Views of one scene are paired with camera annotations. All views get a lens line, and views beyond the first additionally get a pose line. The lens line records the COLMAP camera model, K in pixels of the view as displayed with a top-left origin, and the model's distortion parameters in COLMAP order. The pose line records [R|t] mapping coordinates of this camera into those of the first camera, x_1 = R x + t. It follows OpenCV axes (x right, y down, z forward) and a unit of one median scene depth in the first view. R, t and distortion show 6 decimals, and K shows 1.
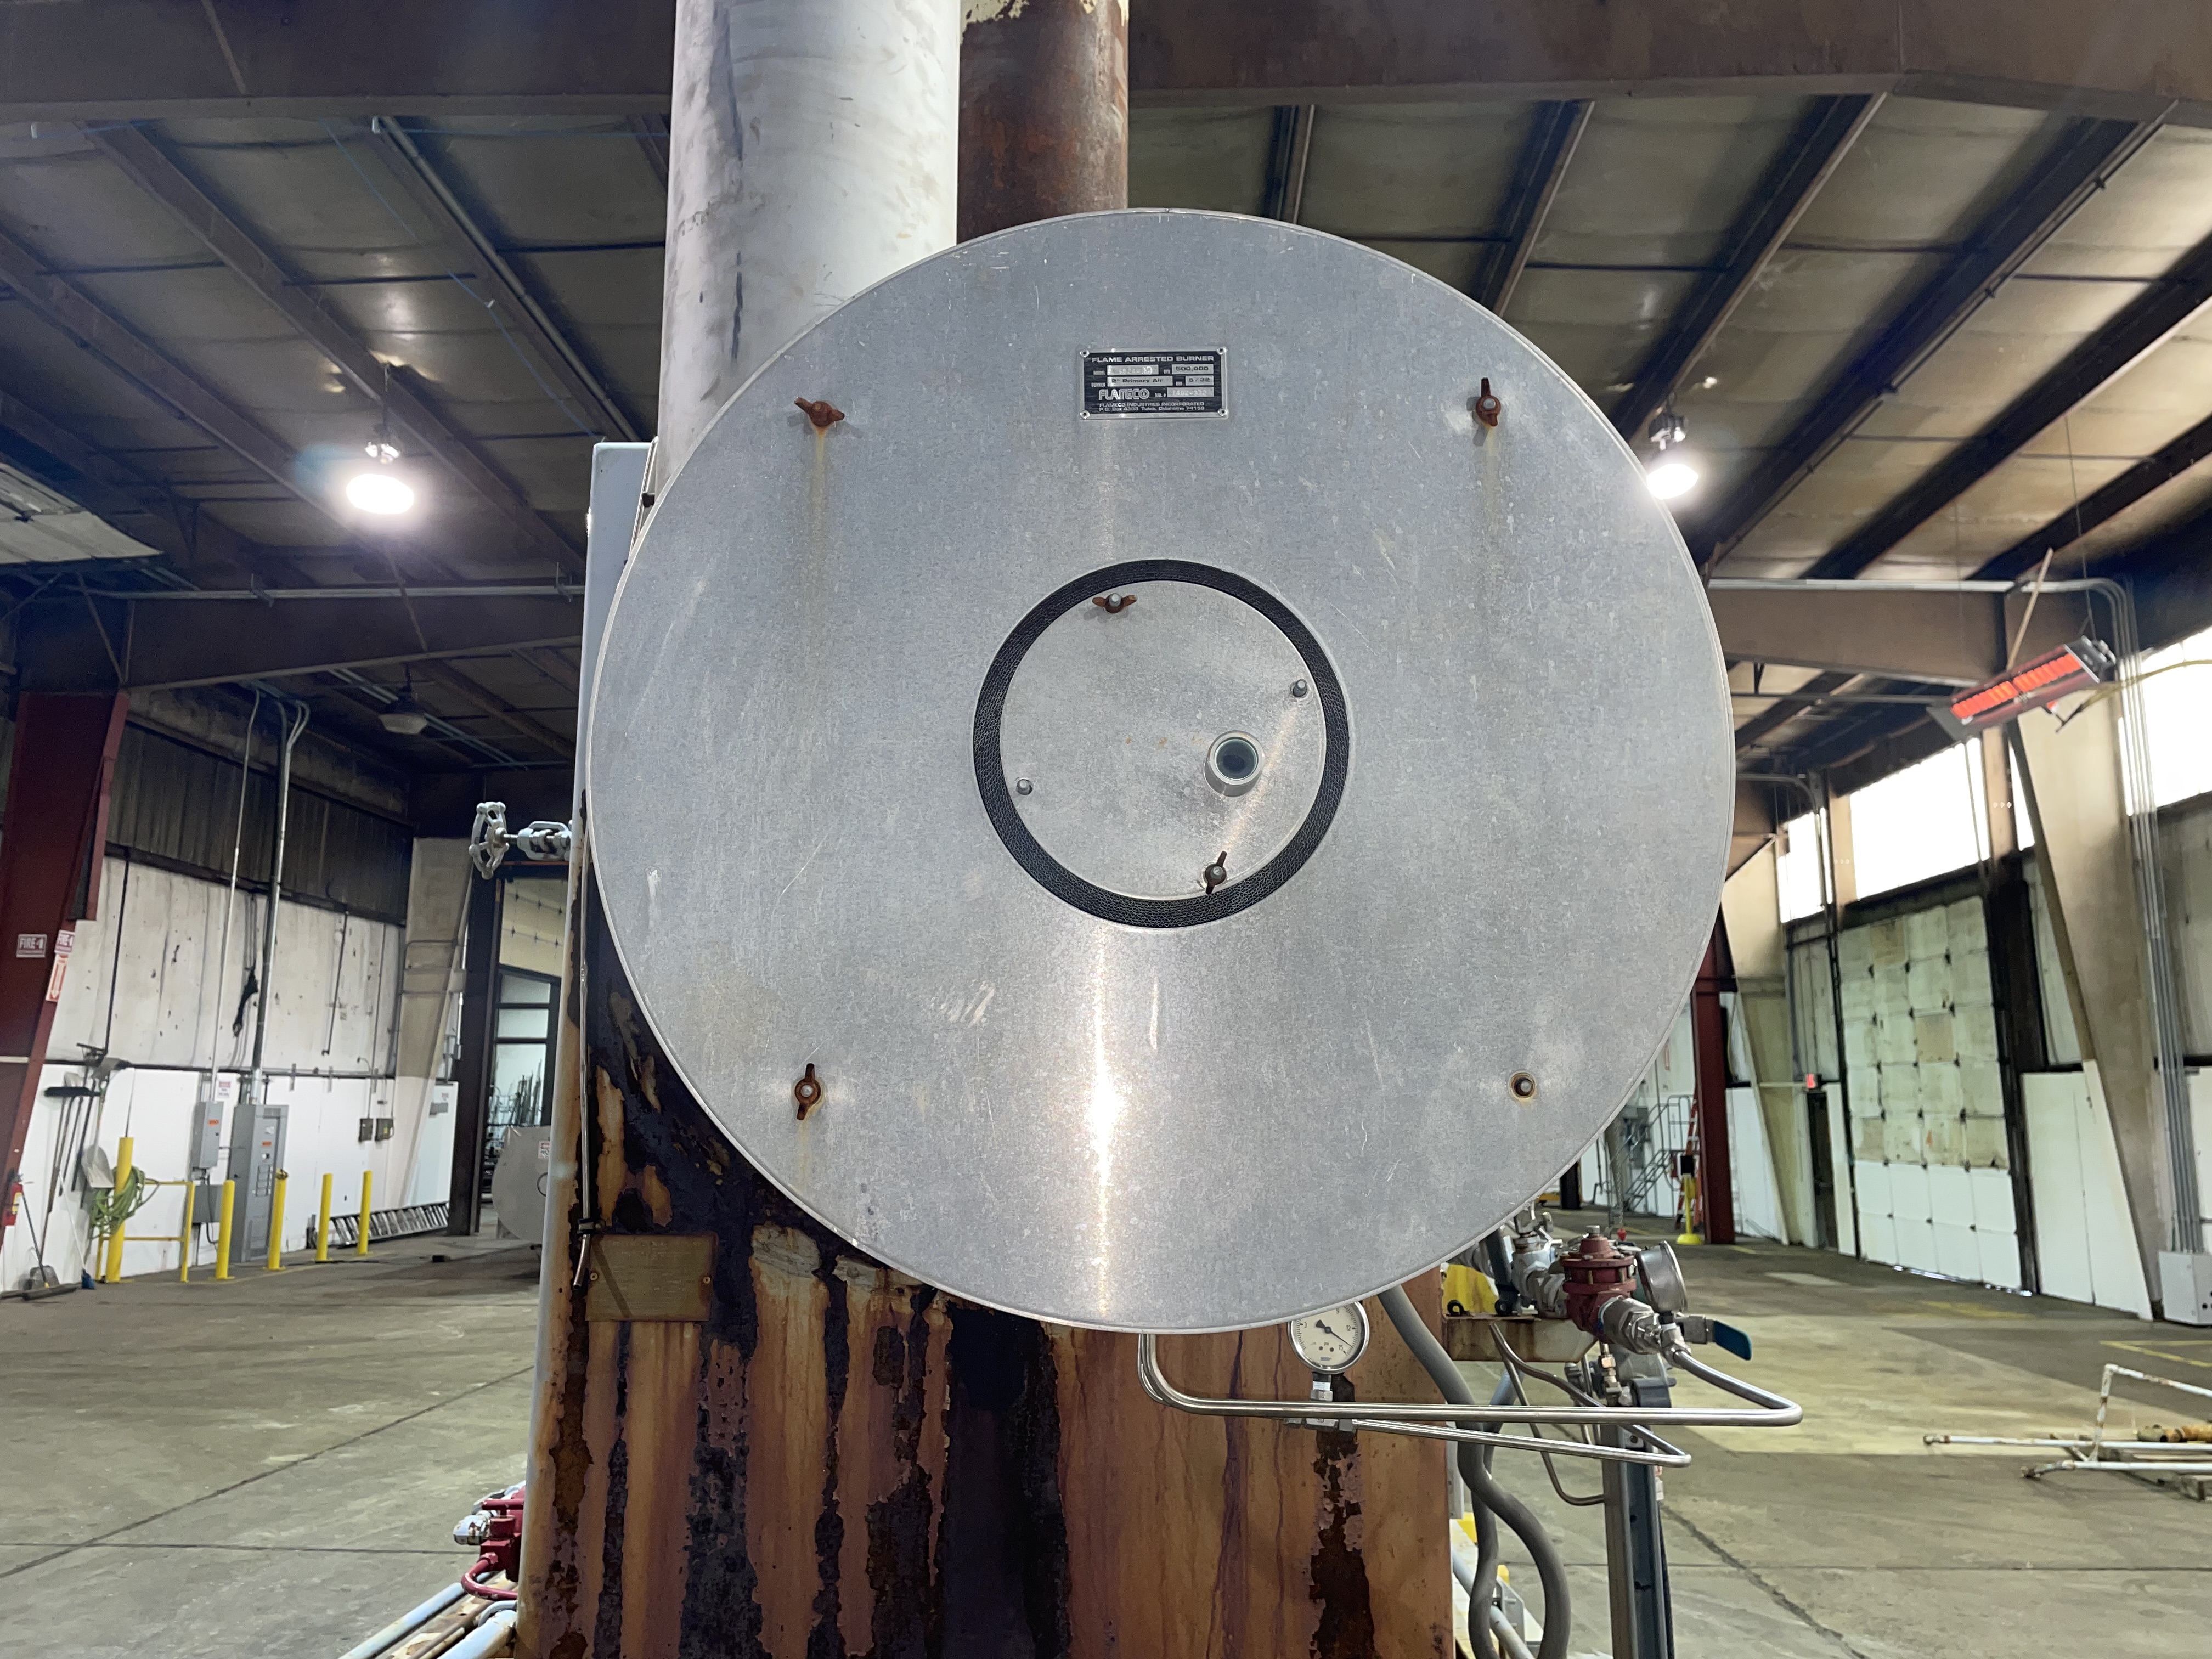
lens RADIAL K [[1669.1, 0, 1093.0], [0, 1669.1, 818.6], [0, 0, 1]] dist [0.089081, -0.115903]
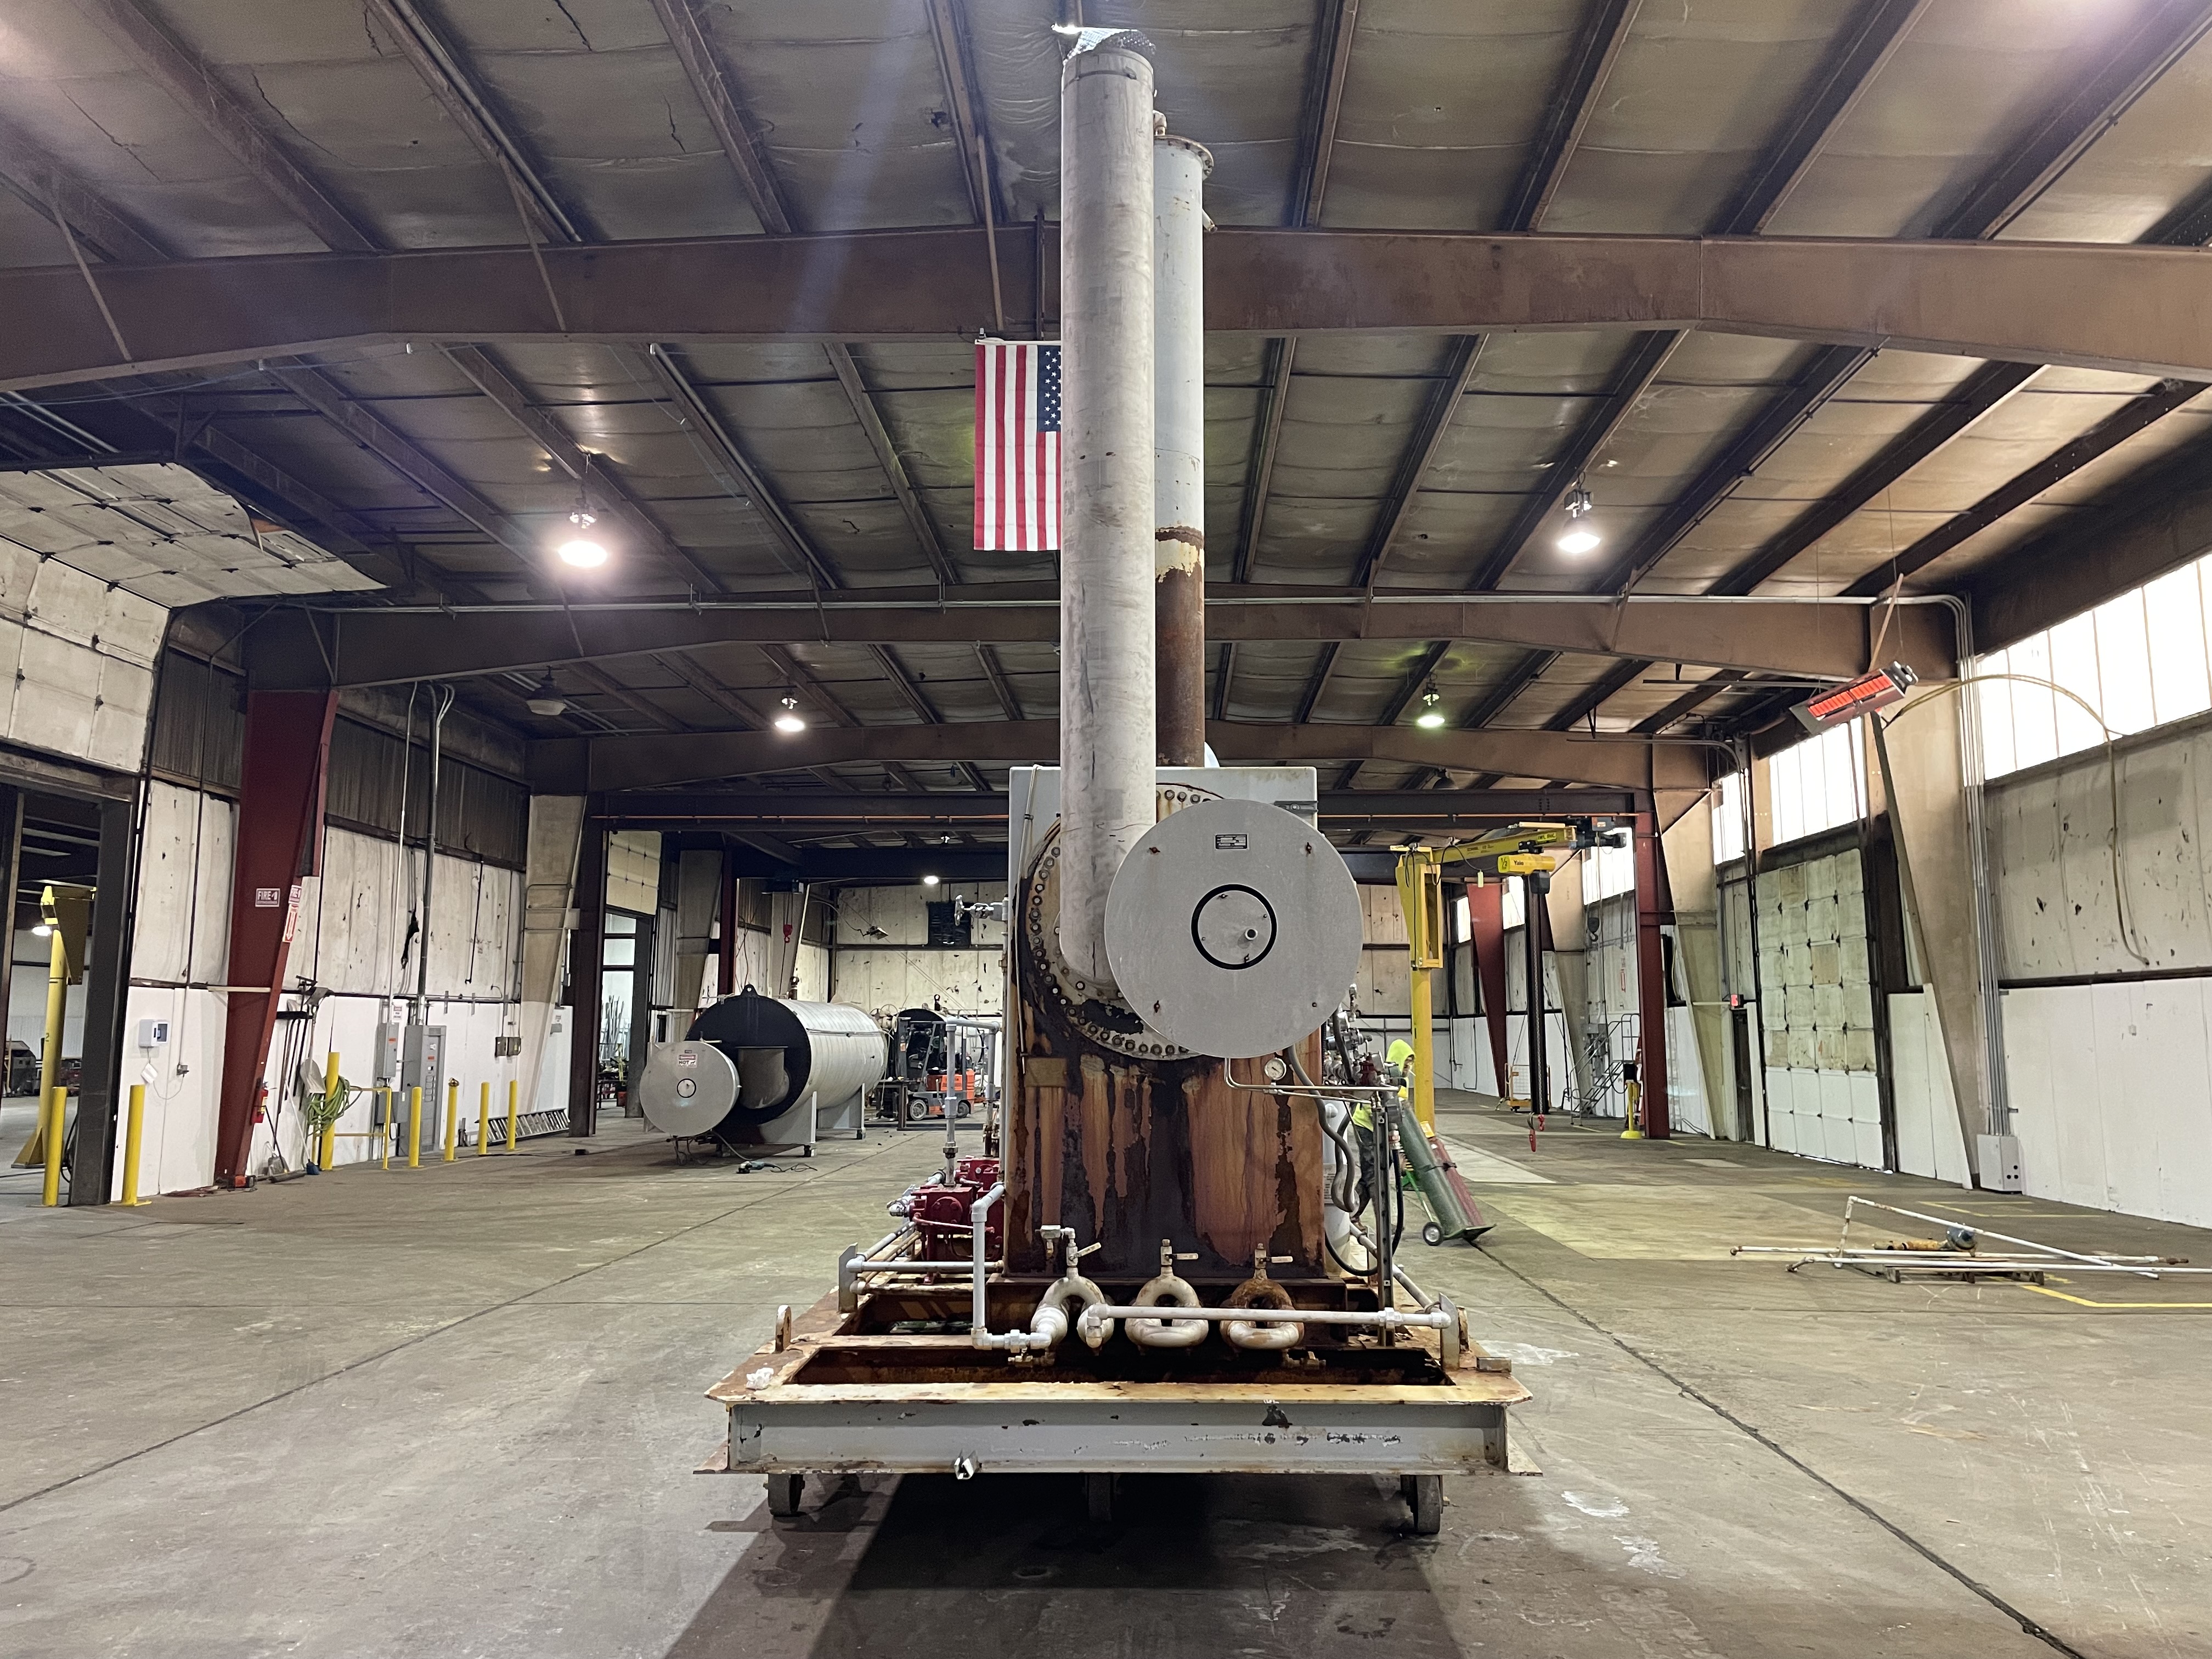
lens RADIAL K [[1669.1, 0, 1098.3], [0, 1669.1, 814.4], [0, 0, 1]] dist [0.089081, -0.115903]
pose [[0.999990, -0.004373, -0.001260, -0.039993], [0.004424, 0.999068, 0.042933, -0.068809], [0.001071, -0.042938, 0.999077, -0.436142]]
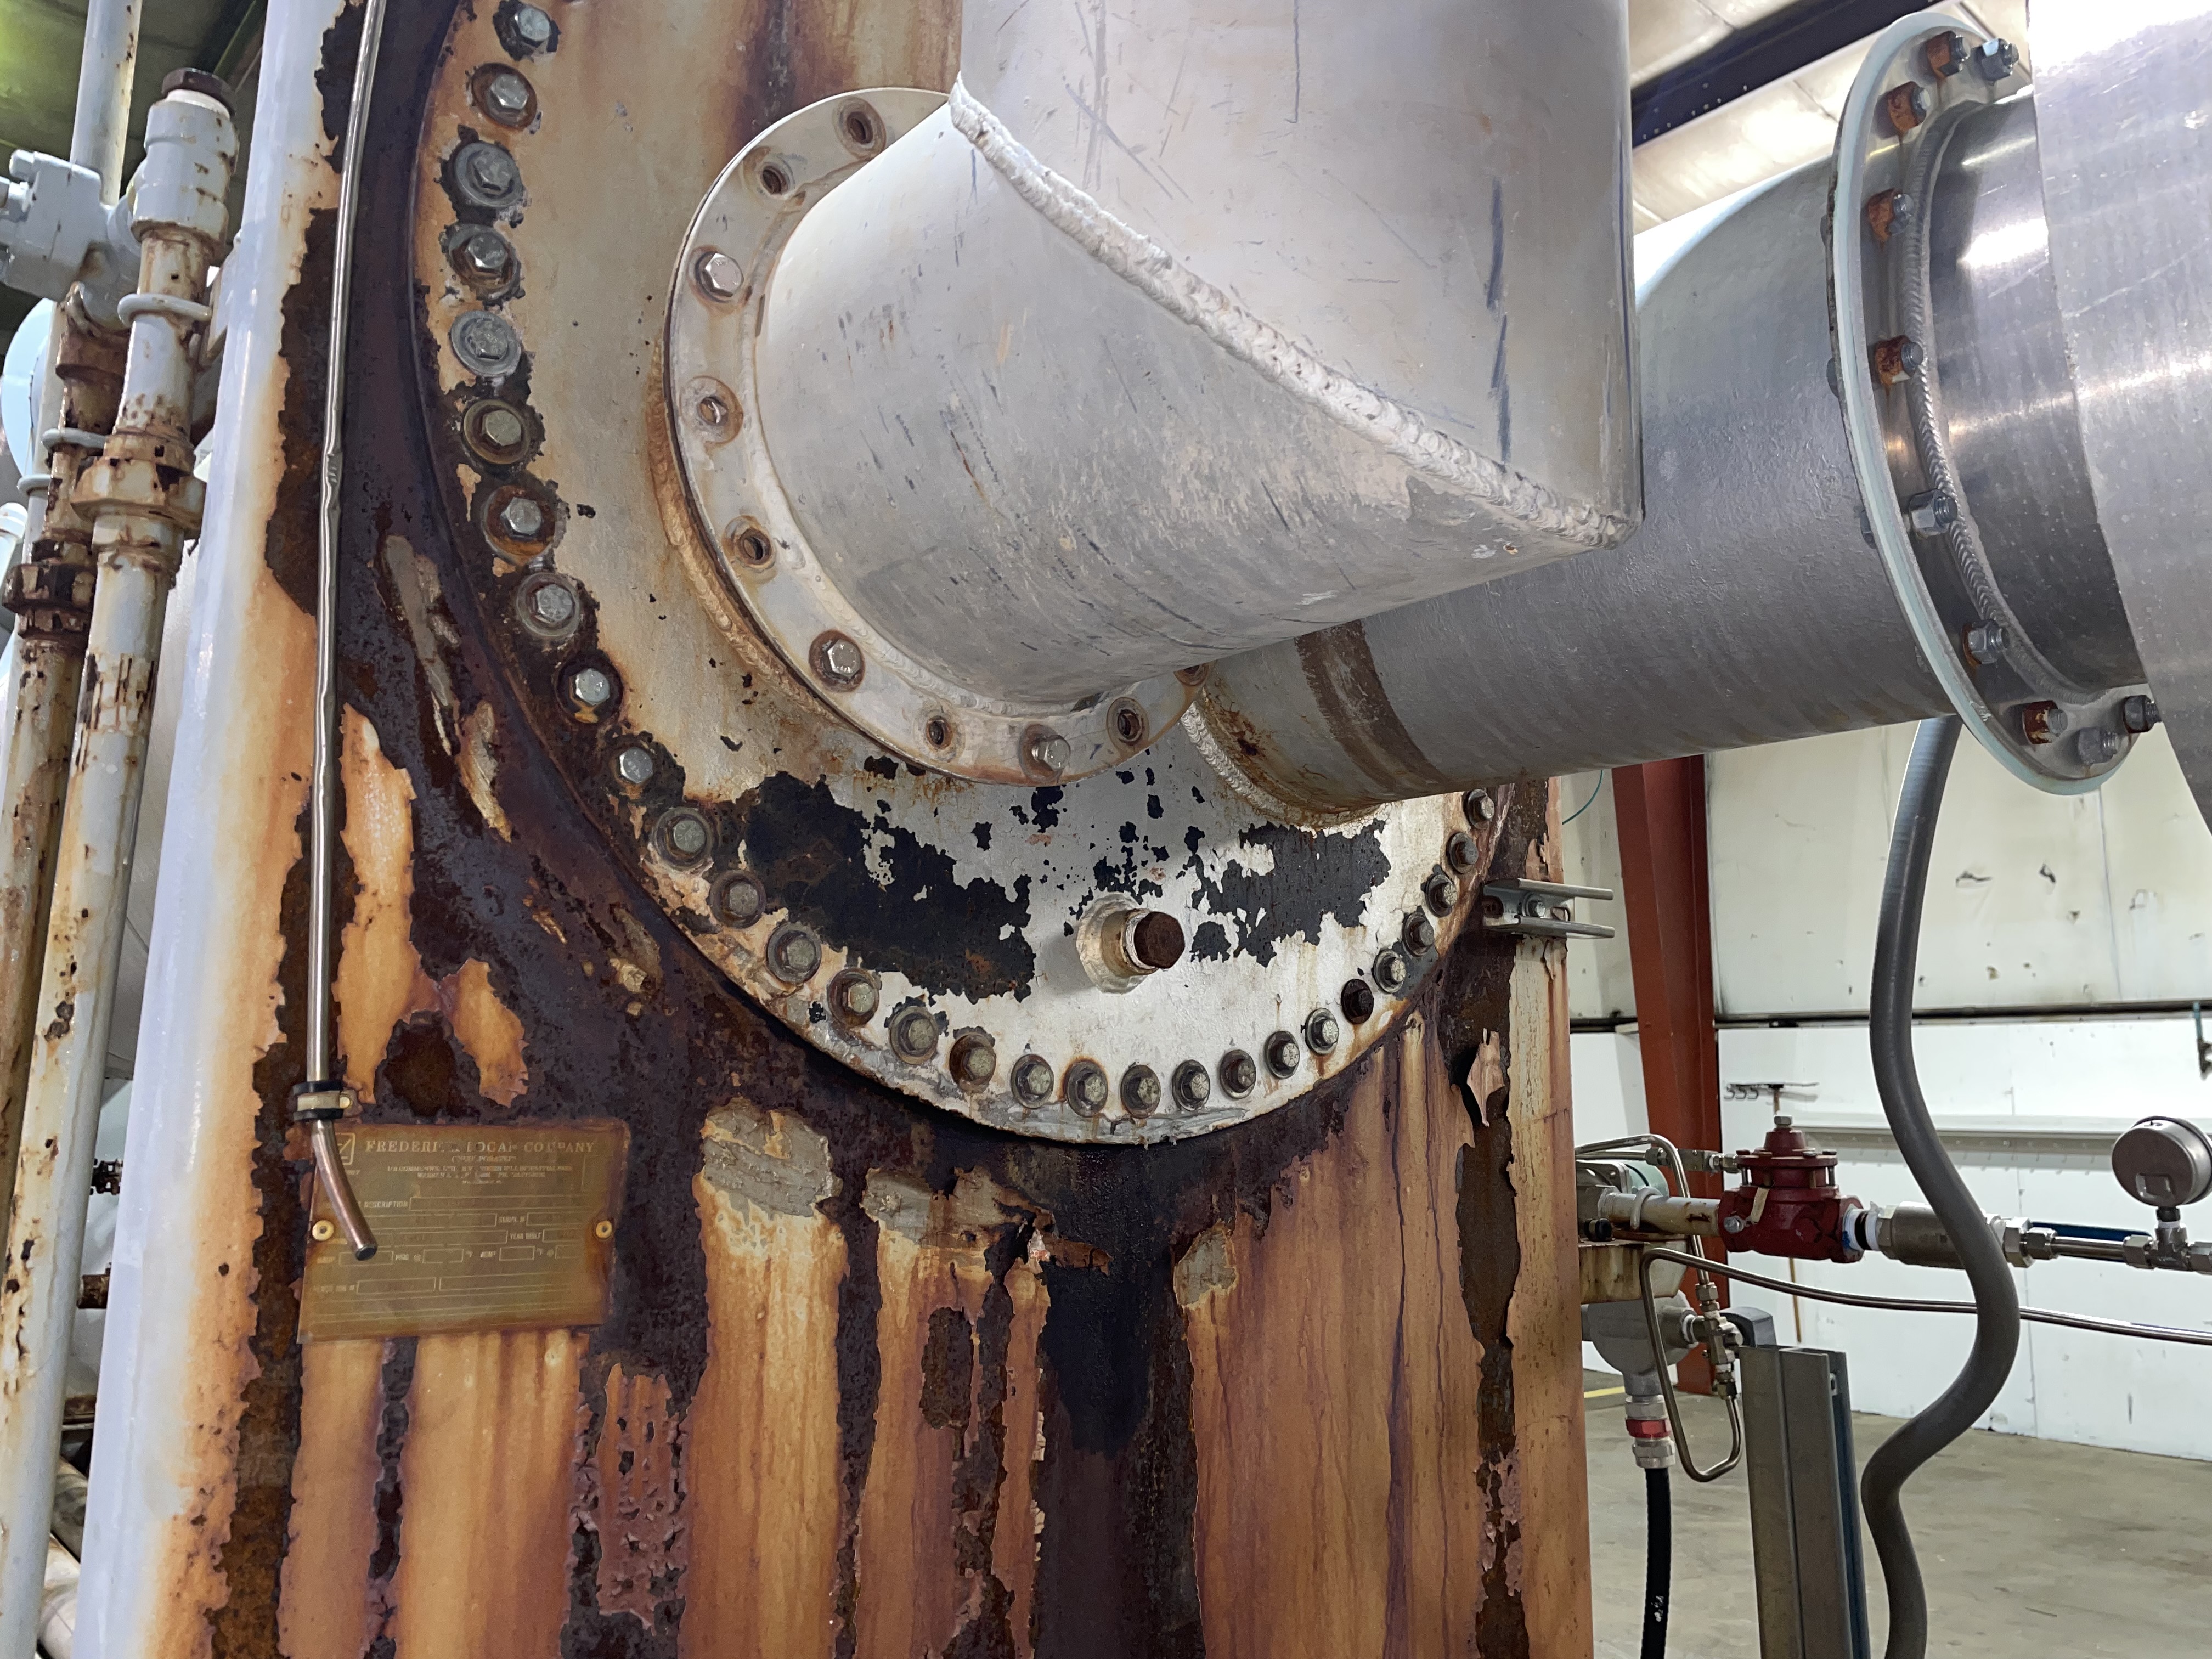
lens RADIAL K [[1669.1, 0, 1109.9], [0, 1669.1, 827.6], [0, 0, 1]] dist [0.089081, -0.115903]
pose [[0.742991, 0.123143, 0.657875, -0.102671], [-0.129413, 0.990811, -0.039307, 0.041072], [-0.656671, -0.055932, 0.752100, 0.142012]]
